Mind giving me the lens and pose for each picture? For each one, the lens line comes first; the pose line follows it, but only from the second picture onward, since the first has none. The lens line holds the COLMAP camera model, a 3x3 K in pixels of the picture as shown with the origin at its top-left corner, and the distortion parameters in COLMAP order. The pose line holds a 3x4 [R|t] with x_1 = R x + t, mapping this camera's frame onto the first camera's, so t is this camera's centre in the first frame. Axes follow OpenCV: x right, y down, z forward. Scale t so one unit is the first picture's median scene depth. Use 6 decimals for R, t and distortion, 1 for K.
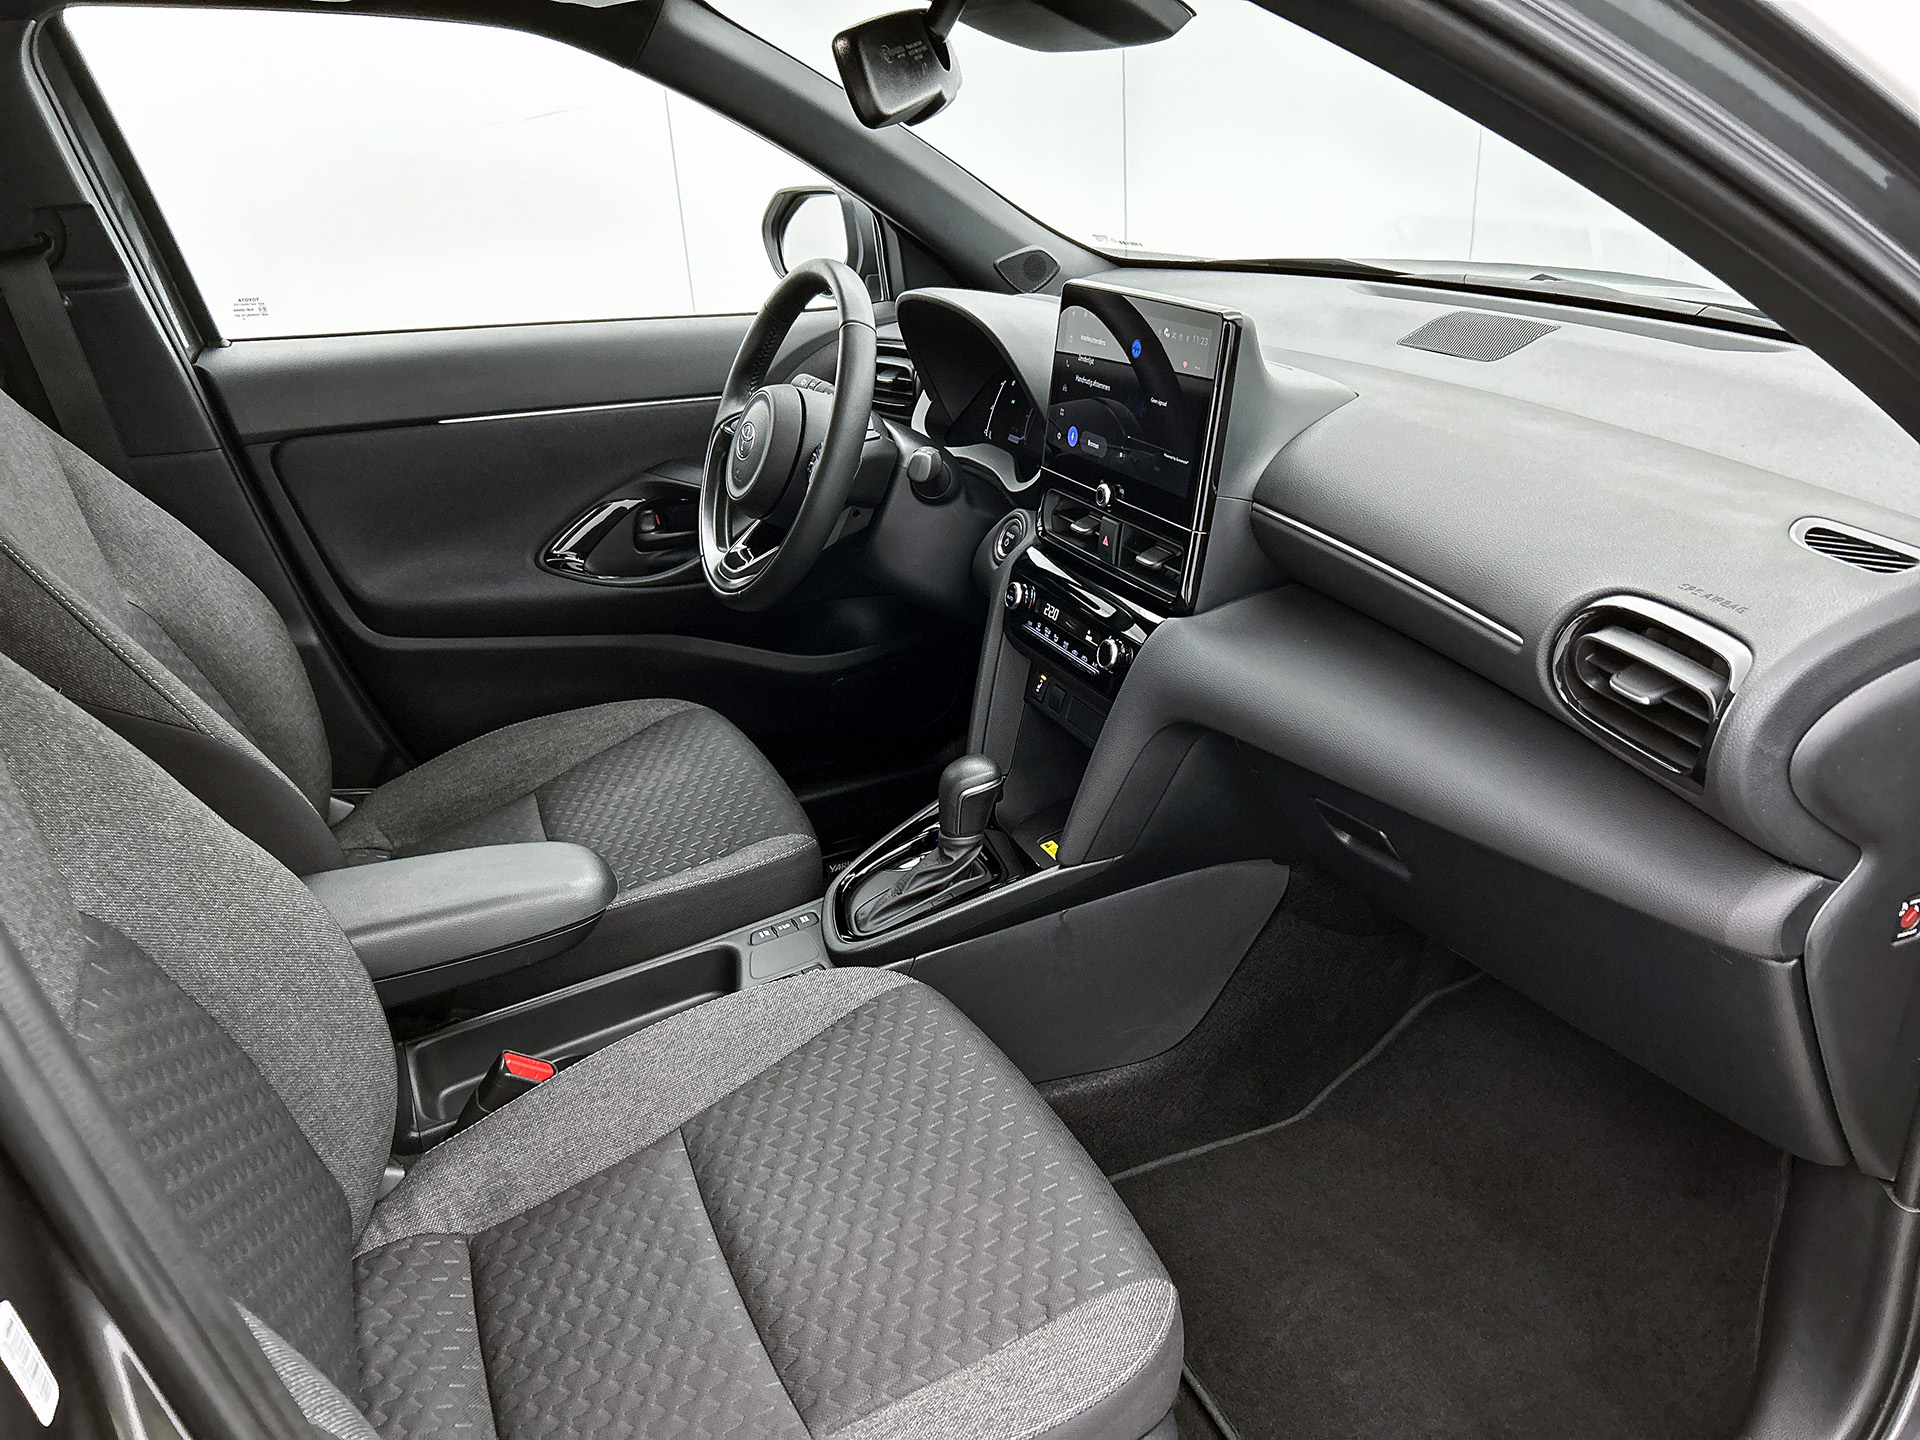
lens RADIAL K [[1430.7, 0, 965.1], [0, 1430.7, 726.5], [0, 0, 1]] dist [0.033725, -0.029509]
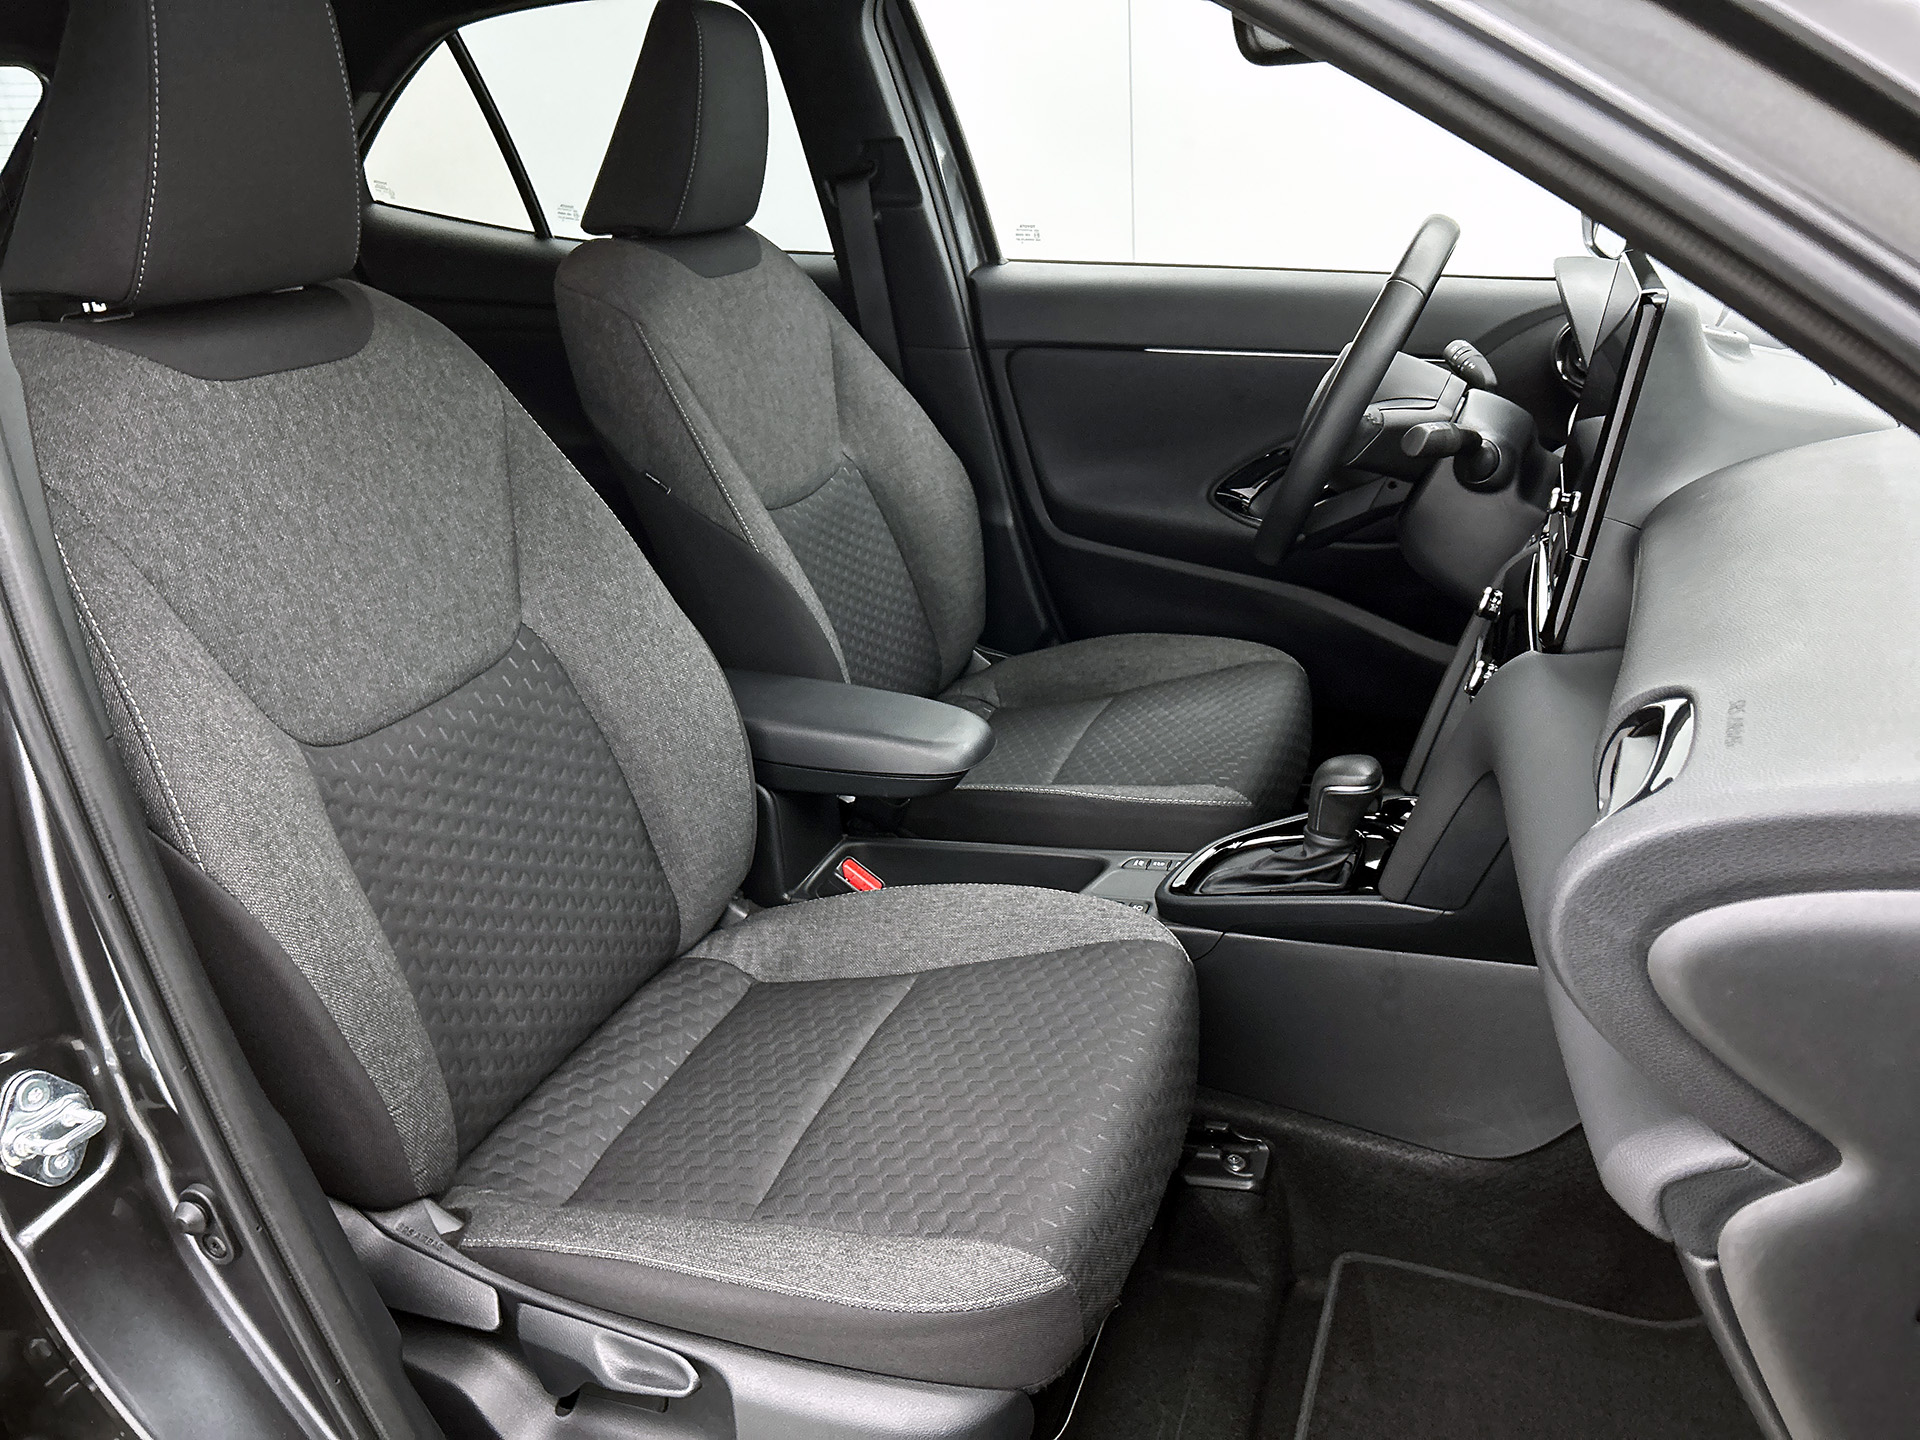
lens RADIAL K [[1430.7, 0, 1021.7], [0, 1430.7, 753.2], [0, 0, 1]] dist [0.033725, -0.029509]
pose [[0.715582, 0.289123, -0.635885, 0.417963], [-0.268944, 0.954179, 0.131194, -0.041820], [0.644679, 0.077137, 0.760551, 0.151227]]
